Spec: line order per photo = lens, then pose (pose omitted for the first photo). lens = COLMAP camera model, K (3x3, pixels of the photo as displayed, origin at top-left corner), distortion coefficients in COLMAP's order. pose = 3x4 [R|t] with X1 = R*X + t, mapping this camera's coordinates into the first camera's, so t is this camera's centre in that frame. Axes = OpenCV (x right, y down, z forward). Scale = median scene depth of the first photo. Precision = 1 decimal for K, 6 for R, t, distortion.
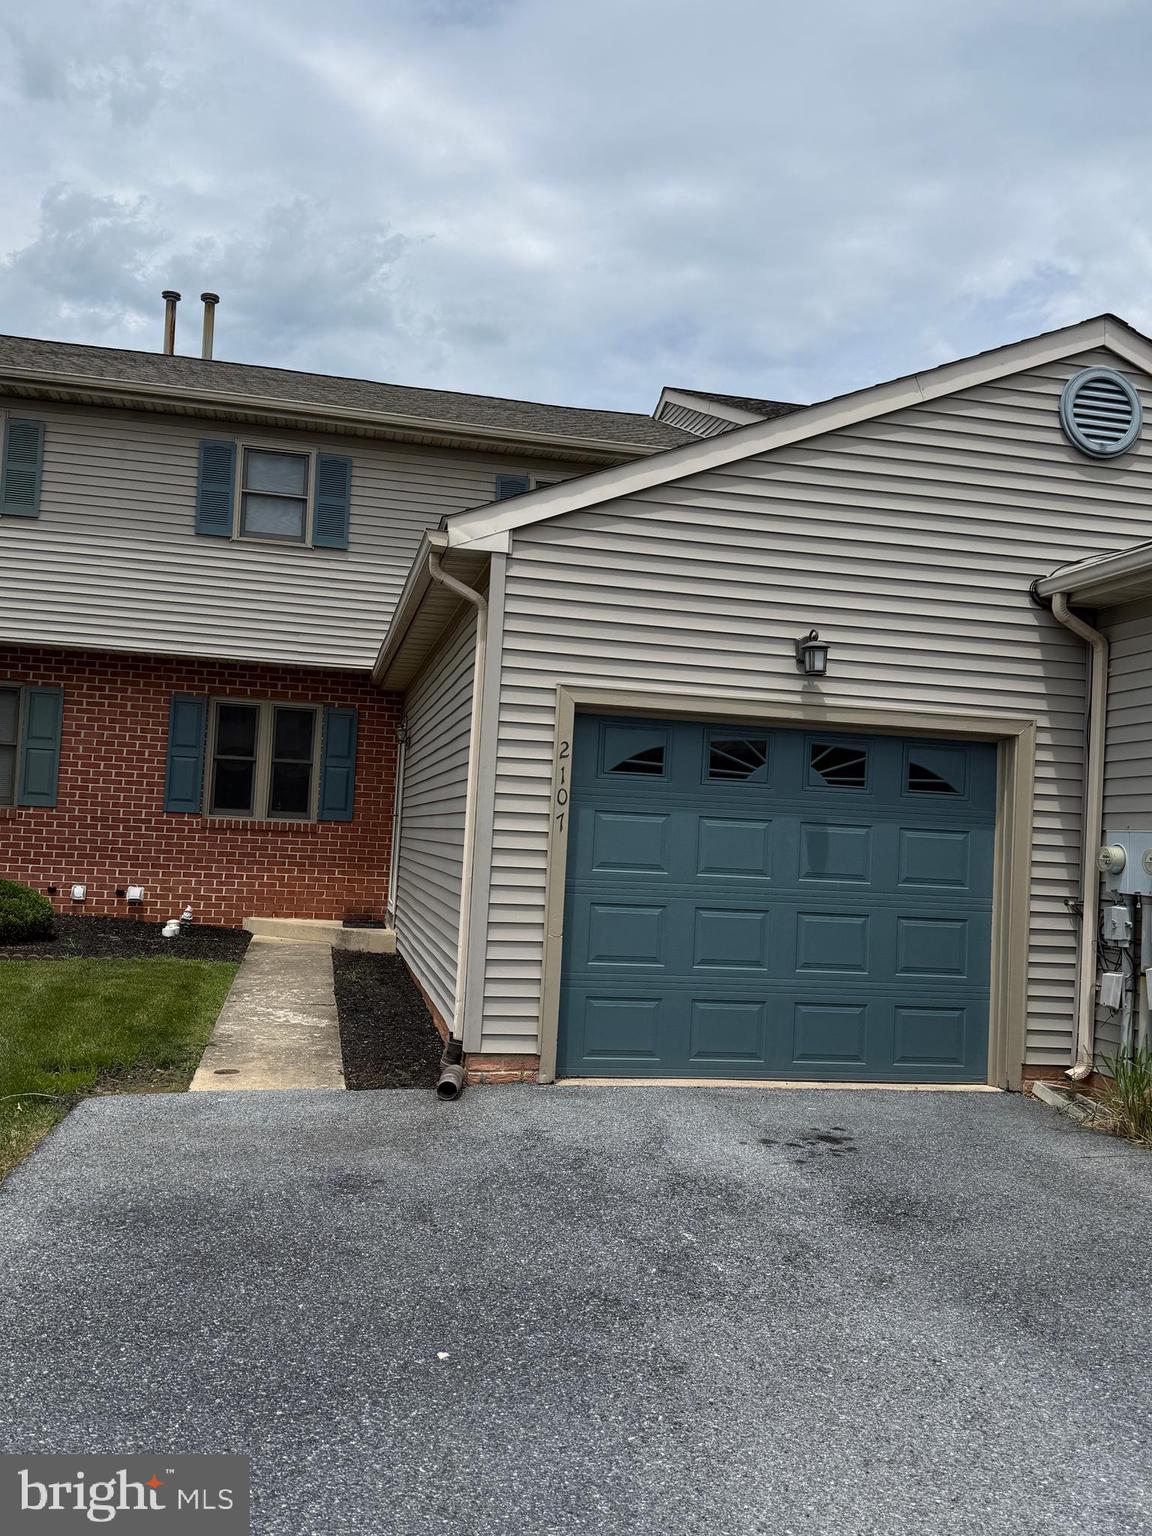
lens RADIAL K [[1293.4, 0, 582.0], [0, 1293.4, 775.3], [0, 0, 1]] dist [0.104531, -0.170423]
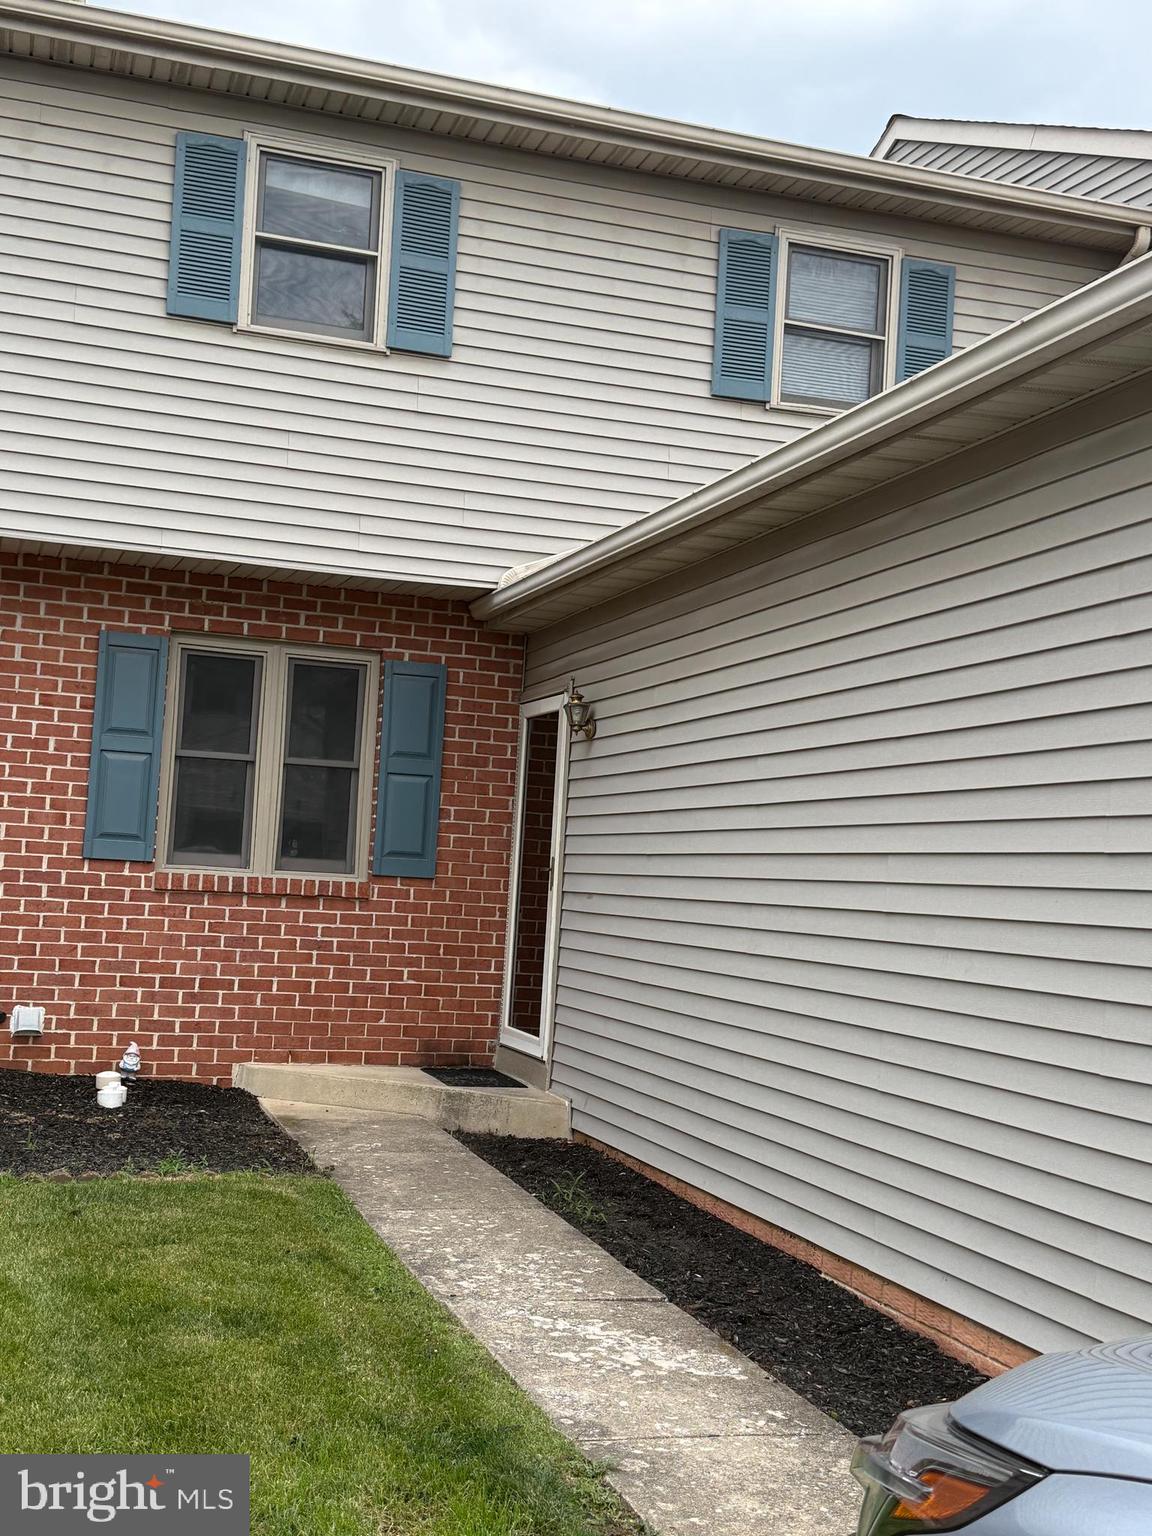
lens RADIAL K [[1871.6, 0, 569.8], [0, 1871.6, 772.6], [0, 0, 1]] dist [0.087692, 0.000000]
pose [[0.995237, 0.009746, 0.097000, -0.357059], [-0.009030, 0.999929, -0.007814, -0.003161], [-0.097069, 0.006901, 0.995254, 0.431610]]
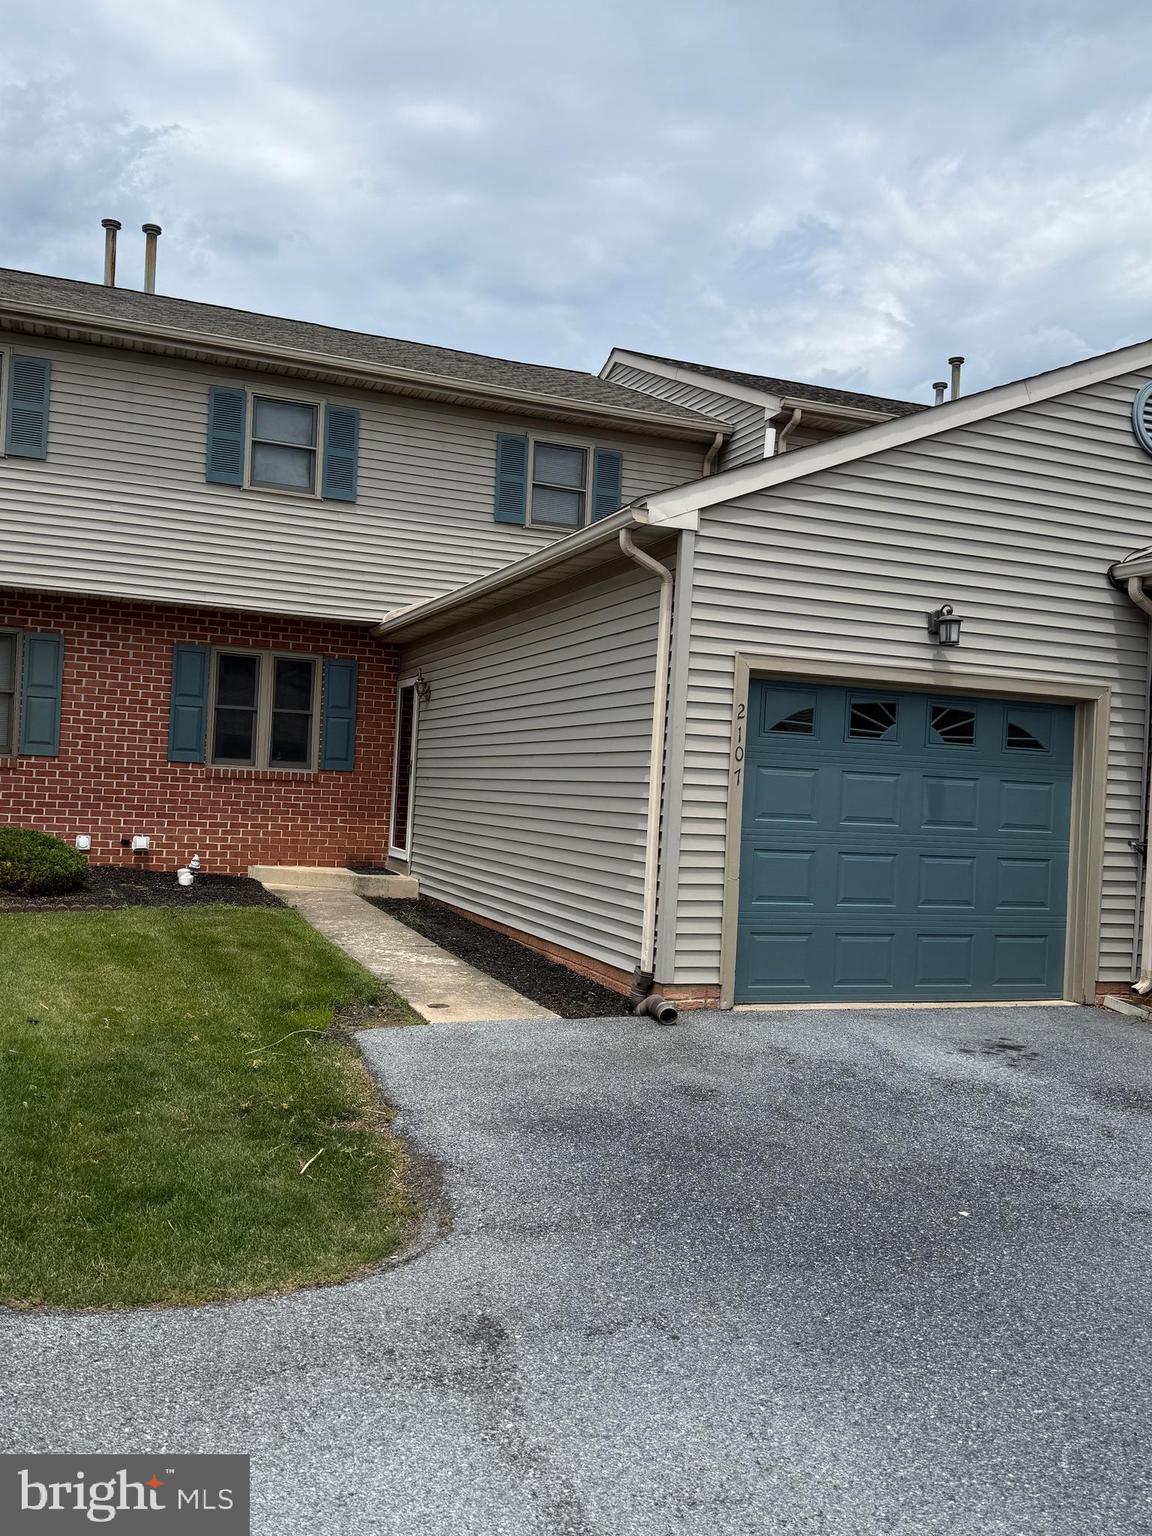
lens RADIAL K [[1293.4, 0, 587.6], [0, 1293.4, 780.7], [0, 0, 1]] dist [0.104531, -0.170423]
pose [[0.985510, -0.002328, 0.169603, -0.305886], [-0.005794, 0.998860, 0.047380, -0.011220], [-0.169520, -0.047676, 0.984373, -0.065868]]
